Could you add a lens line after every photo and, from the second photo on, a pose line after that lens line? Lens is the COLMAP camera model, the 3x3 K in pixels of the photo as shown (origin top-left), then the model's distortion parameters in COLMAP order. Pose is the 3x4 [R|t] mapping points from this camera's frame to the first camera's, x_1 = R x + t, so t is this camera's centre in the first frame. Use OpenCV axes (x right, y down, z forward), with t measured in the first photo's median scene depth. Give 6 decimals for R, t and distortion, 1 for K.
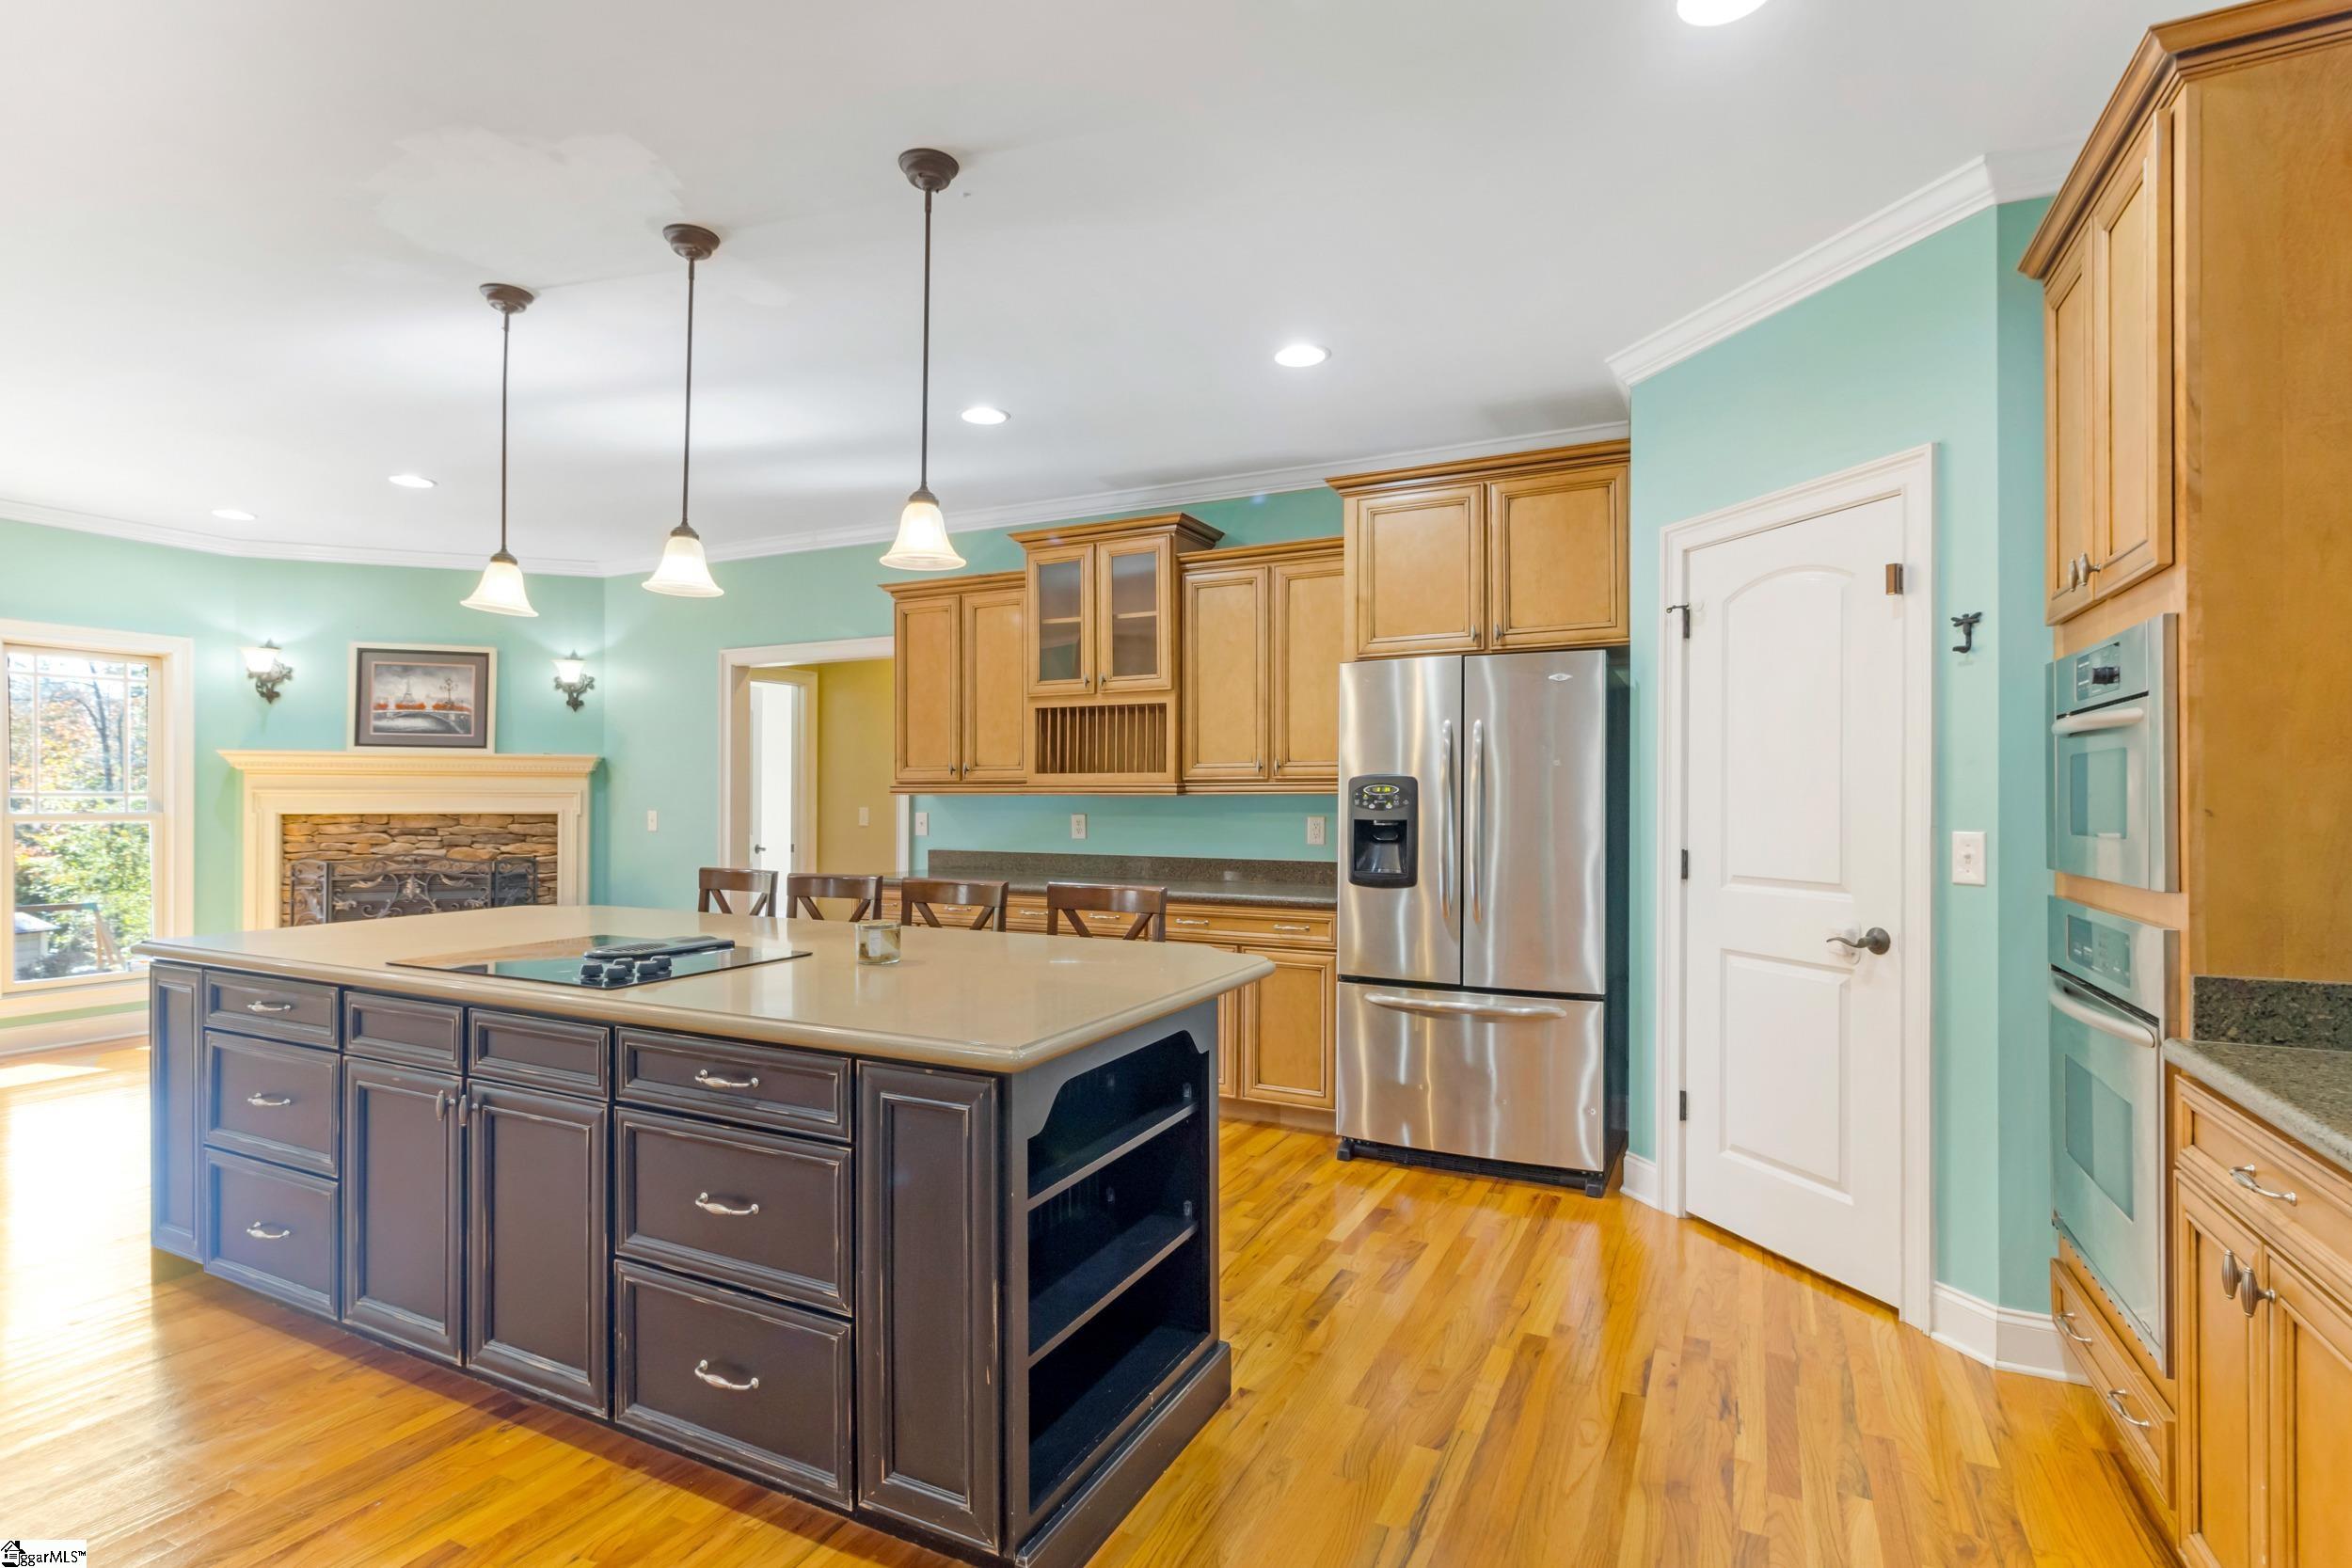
lens RADIAL K [[1136.4, 0, 1167.0], [0, 1136.4, 792.1], [0, 0, 1]] dist [0.008446, 0.000329]
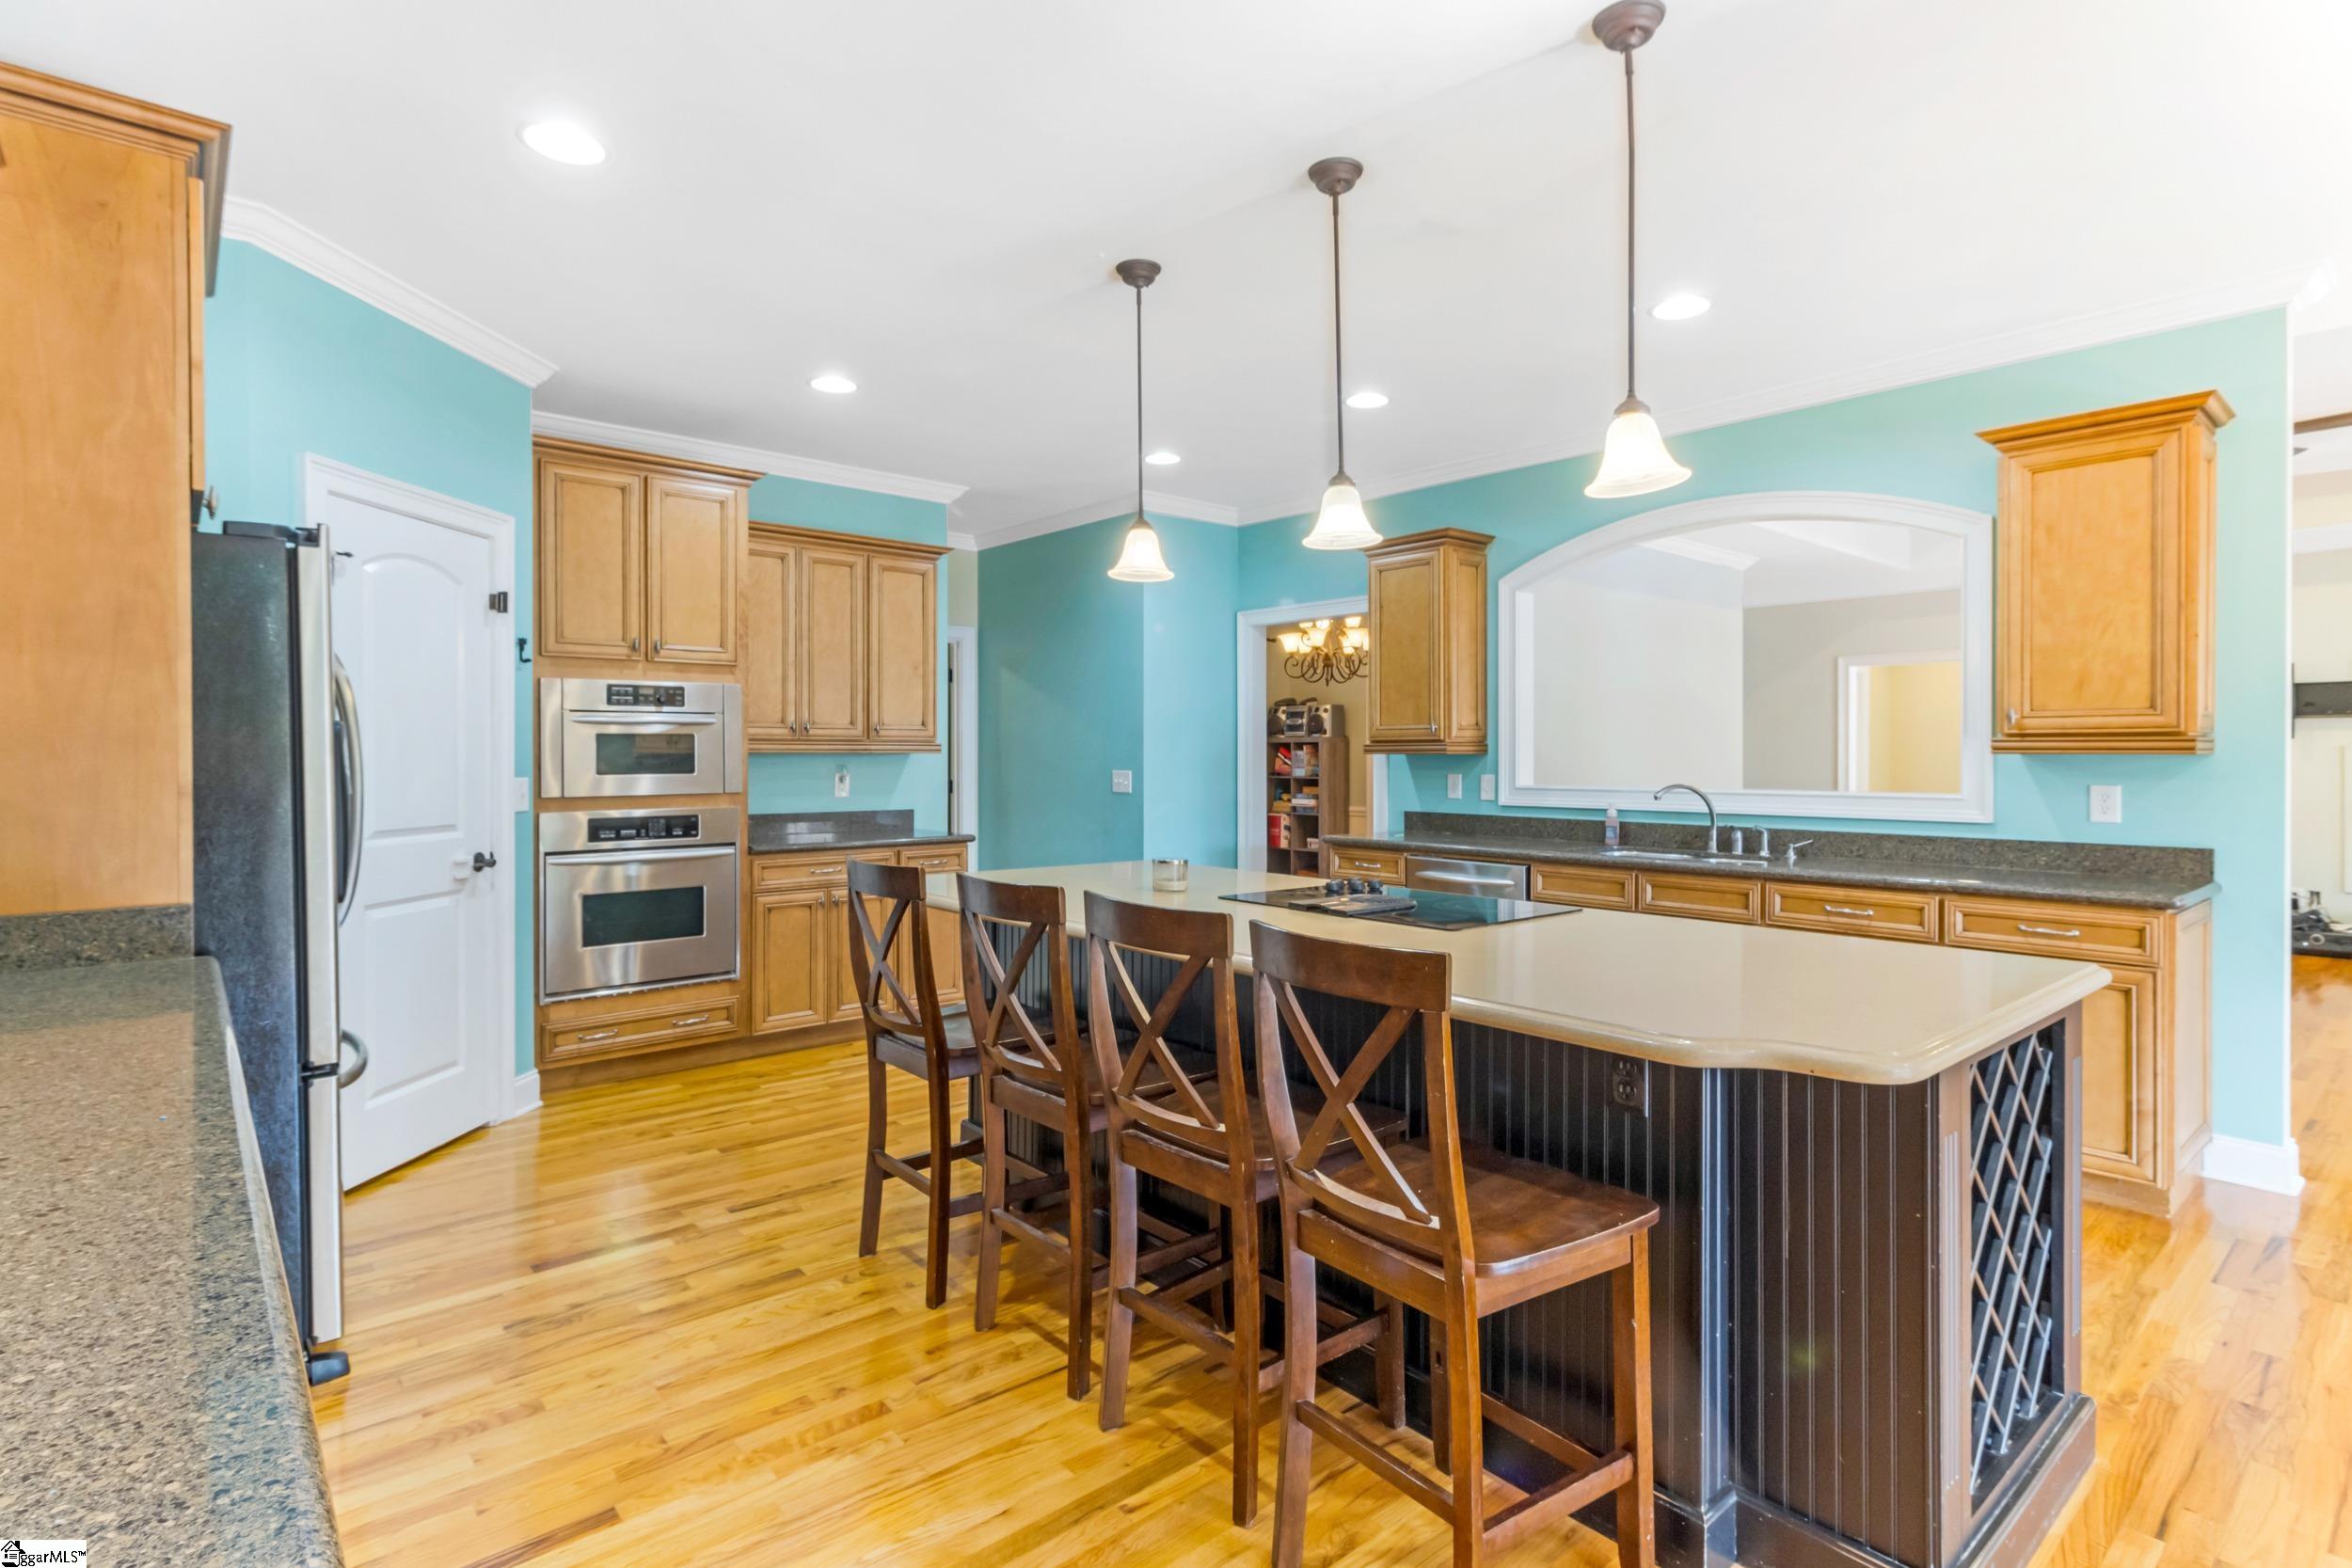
lens RADIAL K [[1128.7, 0, 1185.5], [0, 1128.7, 764.6], [0, 0, 1]] dist [0.003353, 0.000189]
pose [[-0.927915, -0.003947, 0.372770, -0.545444], [-0.001913, 0.999981, 0.005824, 0.004072], [-0.372786, 0.004691, -0.927906, 1.603963]]
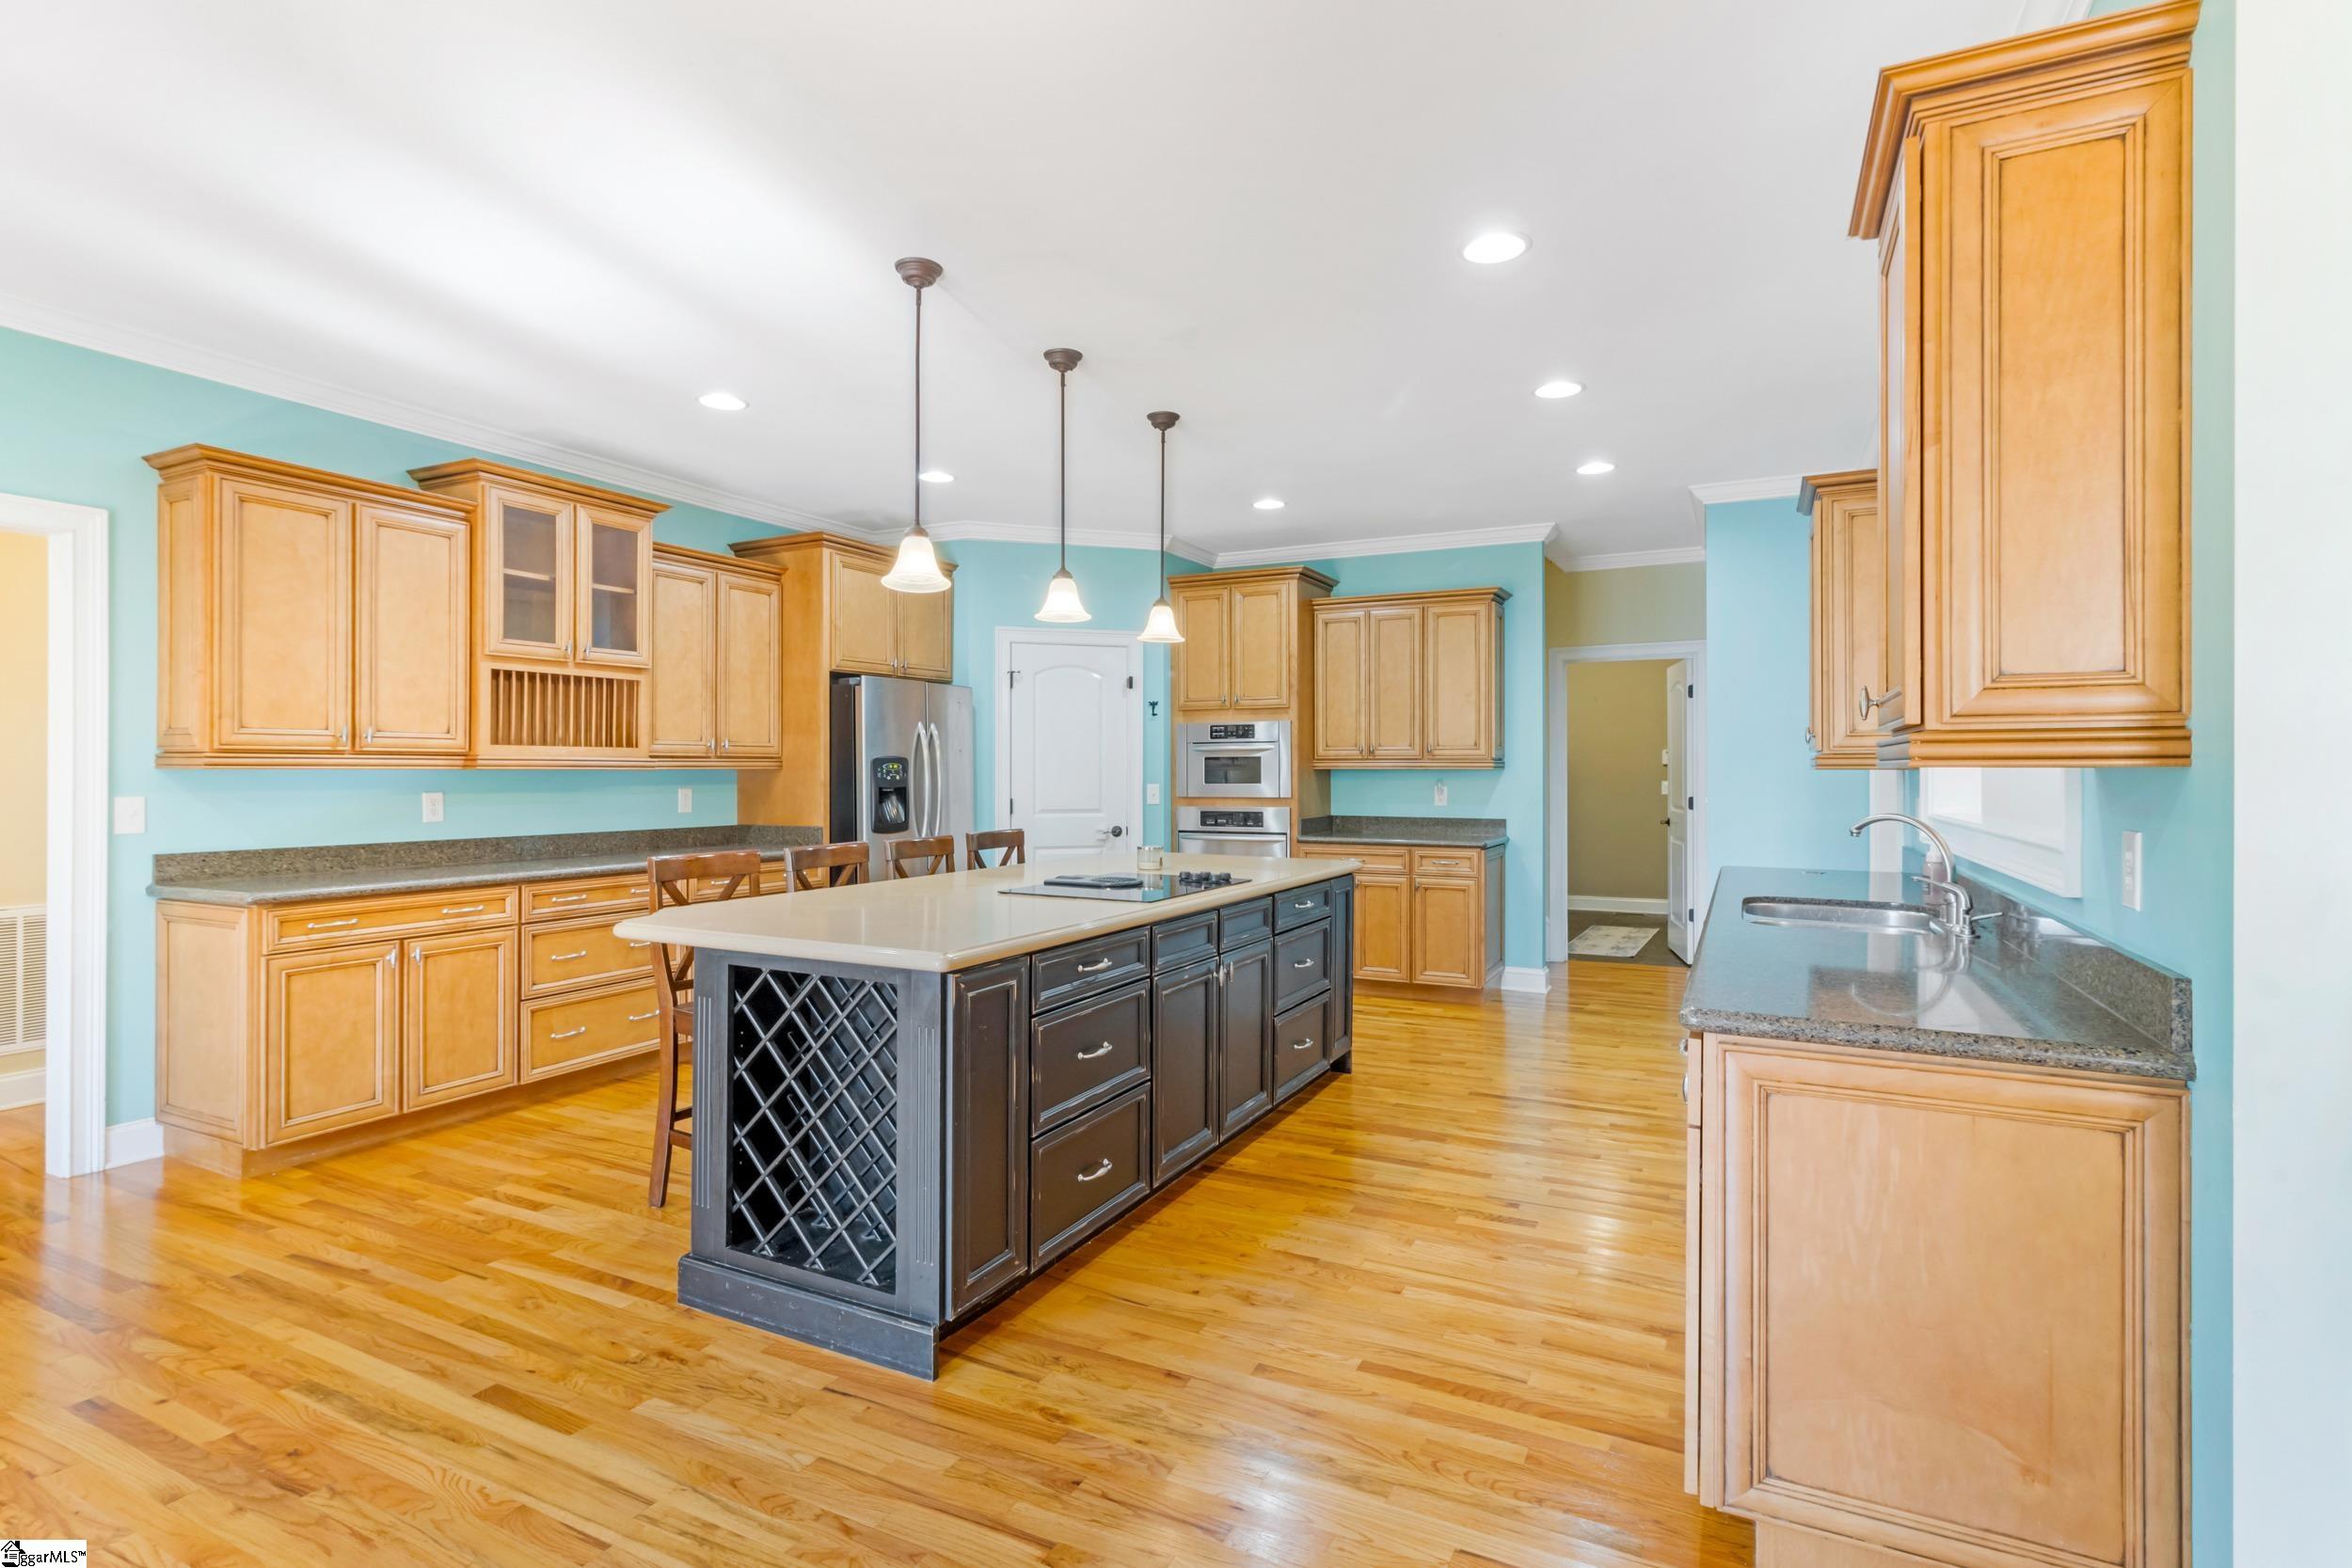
lens RADIAL K [[1128.7, 0, 1185.5], [0, 1128.7, 764.6], [0, 0, 1]] dist [0.003353, 0.000189]
pose [[-0.003315, 0.003806, 0.999987, -1.457235], [-0.004855, 0.999981, -0.003823, -0.000746], [-0.999983, -0.004868, -0.003297, 0.717147]]
